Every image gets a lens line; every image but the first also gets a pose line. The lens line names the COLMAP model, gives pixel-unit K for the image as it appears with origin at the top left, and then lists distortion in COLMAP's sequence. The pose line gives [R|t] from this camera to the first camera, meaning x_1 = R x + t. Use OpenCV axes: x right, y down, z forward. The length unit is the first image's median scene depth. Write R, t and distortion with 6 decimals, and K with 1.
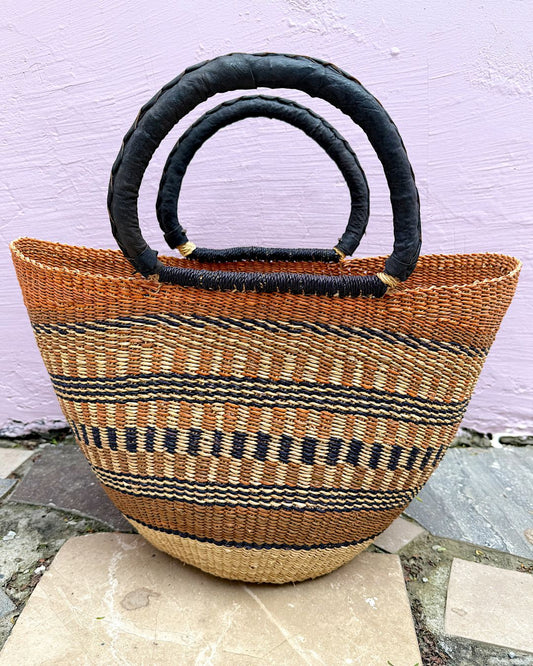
lens RADIAL K [[517.0, 0, 265.2], [0, 517.0, 343.3], [0, 0, 1]] dist [0.005009, -0.001230]
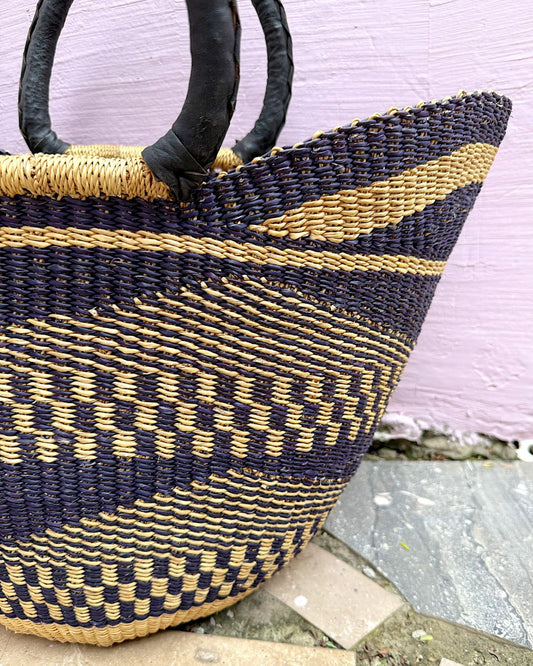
lens RADIAL K [[546.8, 0, 272.9], [0, 546.8, 344.9], [0, 0, 1]] dist [-0.014721, -0.007665]
pose [[0.999422, 0.000828, -0.033978, 0.136362], [0.001150, 0.998308, 0.058142, -0.006818], [0.033969, -0.058147, 0.997730, 0.267123]]
